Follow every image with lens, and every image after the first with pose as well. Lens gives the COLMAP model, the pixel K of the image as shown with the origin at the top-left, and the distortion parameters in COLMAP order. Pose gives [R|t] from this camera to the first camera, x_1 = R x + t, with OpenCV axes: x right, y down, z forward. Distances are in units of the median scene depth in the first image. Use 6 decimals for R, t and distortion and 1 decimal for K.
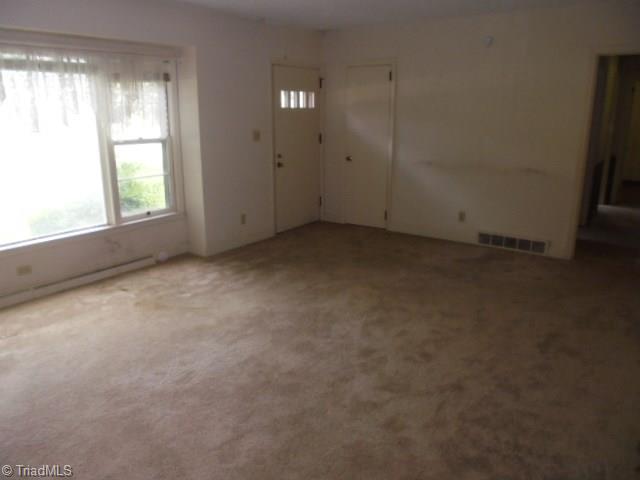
lens RADIAL K [[481.9, 0, 319.9], [0, 481.9, 237.9], [0, 0, 1]] dist [-0.098731, 0.054187]
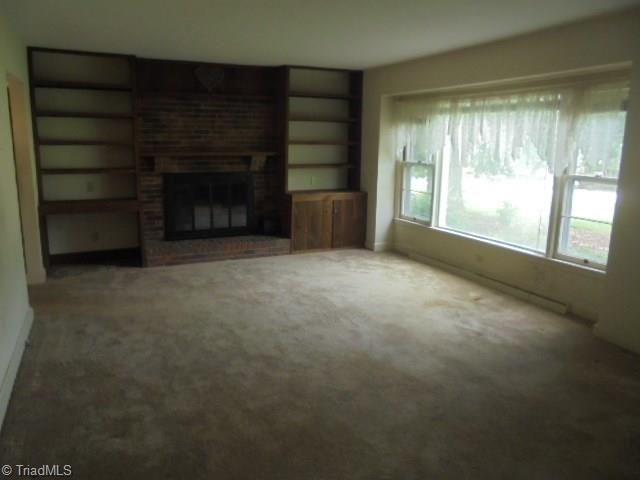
lens RADIAL K [[481.9, 0, 319.6], [0, 481.9, 241.8], [0, 0, 1]] dist [-0.098731, 0.054187]
pose [[-0.482150, 0.165290, -0.860355, 0.669836], [-0.238342, 0.920253, 0.310367, -0.257412], [0.843045, 0.354702, -0.404304, 1.009153]]
